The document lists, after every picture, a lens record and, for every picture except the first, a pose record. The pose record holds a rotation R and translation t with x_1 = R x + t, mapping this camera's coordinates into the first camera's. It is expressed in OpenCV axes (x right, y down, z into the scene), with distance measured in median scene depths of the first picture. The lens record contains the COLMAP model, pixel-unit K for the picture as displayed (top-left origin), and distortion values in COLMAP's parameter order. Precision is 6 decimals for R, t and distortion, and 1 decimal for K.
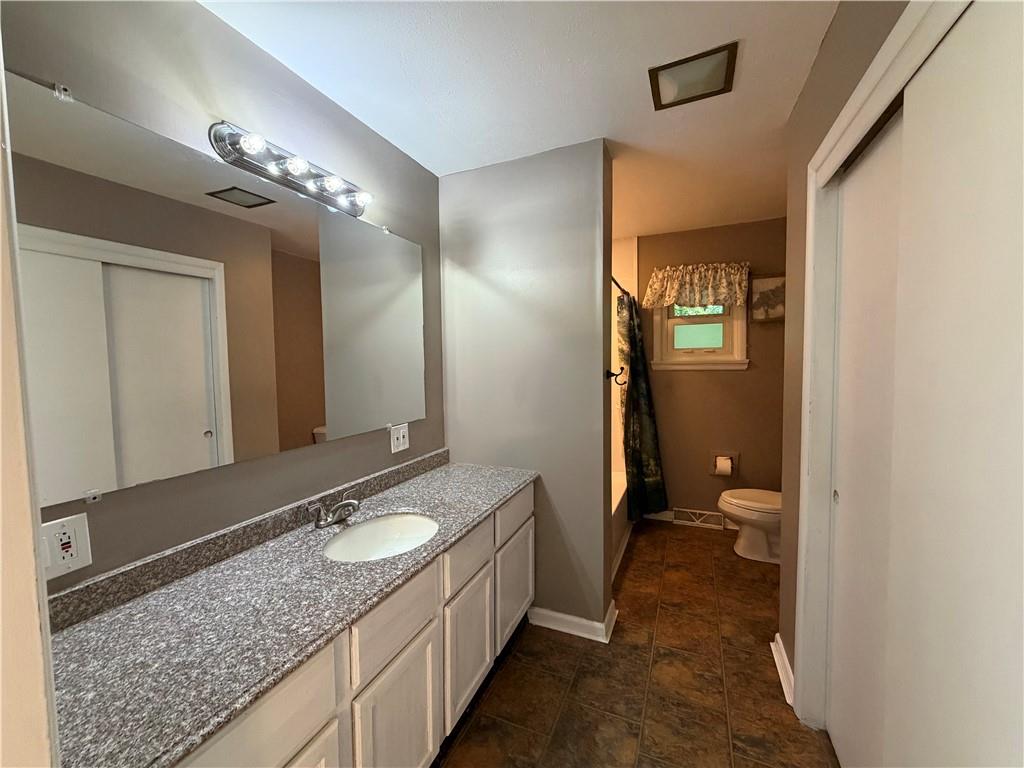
lens RADIAL K [[408.2, 0, 510.1], [0, 408.2, 382.4], [0, 0, 1]] dist [0.001898, 0.000109]
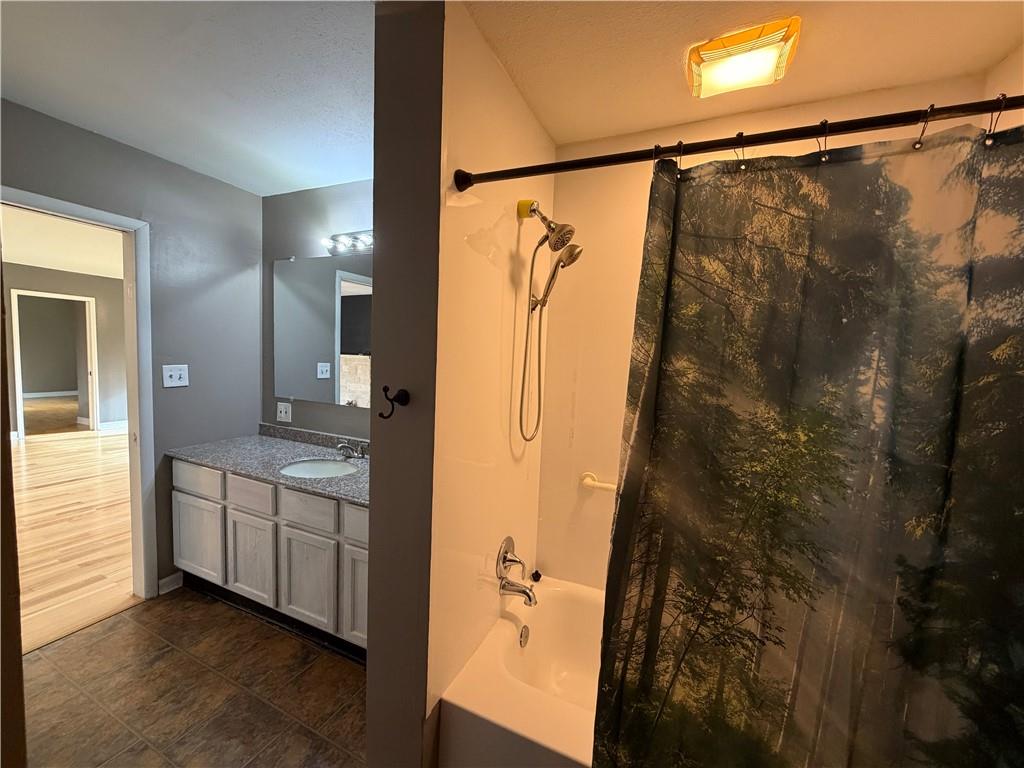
lens RADIAL K [[408.2, 0, 510.1], [0, 408.2, 382.4], [0, 0, 1]] dist [0.001898, 0.000109]
pose [[-0.014055, 0.092971, -0.995570, 1.003740], [-0.091758, 0.991347, 0.093872, -0.133763], [0.995682, 0.092671, -0.005403, 1.437653]]
